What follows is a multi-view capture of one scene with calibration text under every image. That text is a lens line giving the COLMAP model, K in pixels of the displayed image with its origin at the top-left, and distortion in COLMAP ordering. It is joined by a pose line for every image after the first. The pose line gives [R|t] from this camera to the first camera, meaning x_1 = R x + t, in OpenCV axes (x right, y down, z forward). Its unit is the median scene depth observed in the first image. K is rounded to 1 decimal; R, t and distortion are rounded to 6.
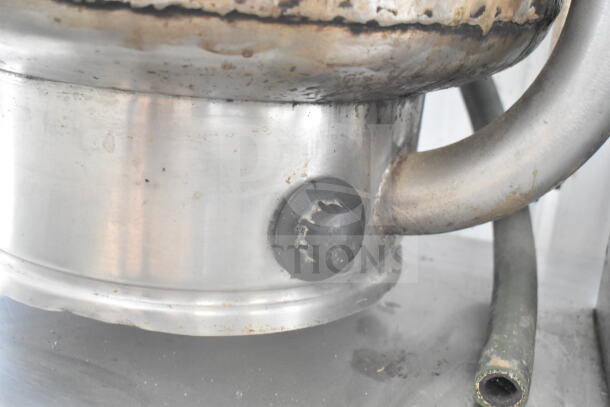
lens RADIAL K [[885.0, 0, 305.0], [0, 885.0, 203.5], [0, 0, 1]] dist [-0.001220, 0.012589]
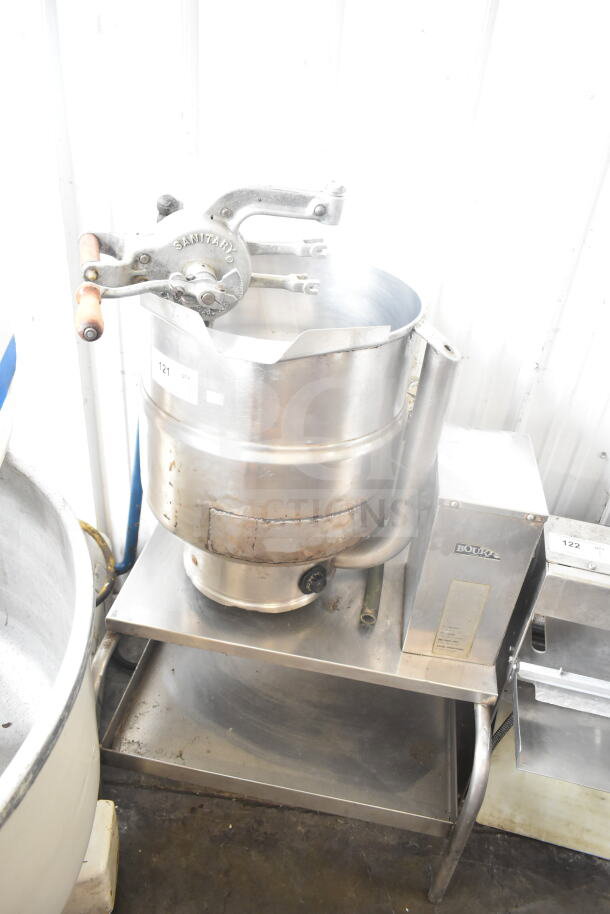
lens RADIAL K [[685.9, 0, 305.0], [0, 685.9, 457.0], [0, 0, 1]] dist [-0.015739, -0.003037]
pose [[0.994183, -0.051668, 0.094503, -0.206624], [0.019944, 0.950562, 0.309893, -1.074071], [-0.105842, -0.306206, 0.946063, -1.092407]]
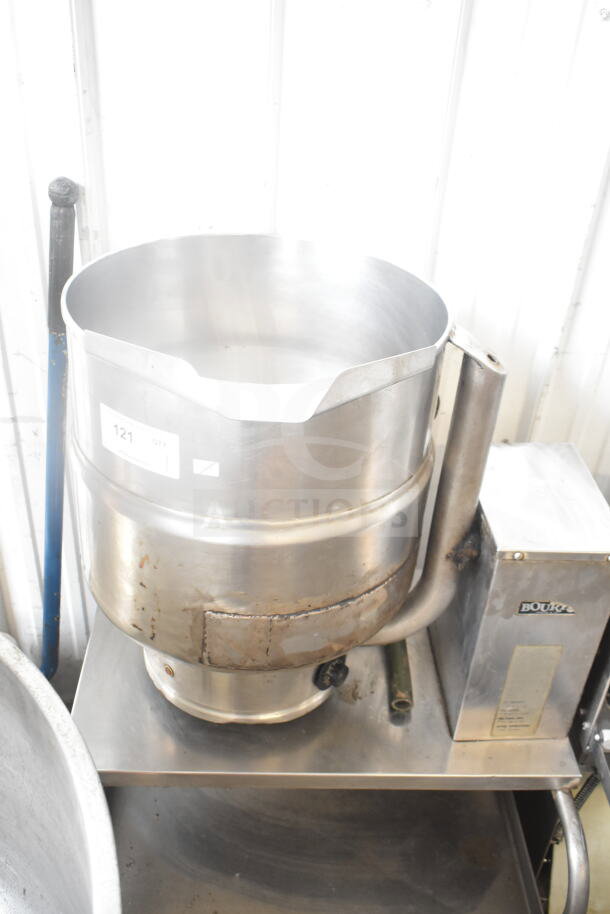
lens RADIAL K [[842.6, 0, 305.0], [0, 842.6, 457.0], [0, 0, 1]] dist [-0.015513, -0.006133]
pose [[0.953841, -0.182831, 0.238242, -0.457507], [0.095757, 0.937072, 0.335747, -1.205065], [-0.284635, -0.297436, 0.911326, -0.823489]]
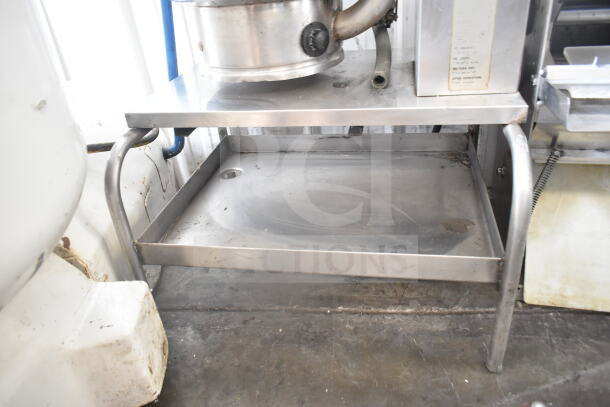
lens RADIAL K [[457.8, 0, 305.0], [0, 457.8, 203.5], [0, 0, 1]] dist [-0.015739, -0.003037]
pose [[0.981479, -0.191065, -0.013904, -0.100218], [0.188251, 0.948481, 0.254845, 0.149042], [-0.035504, -0.252743, 0.966882, -0.654207]]
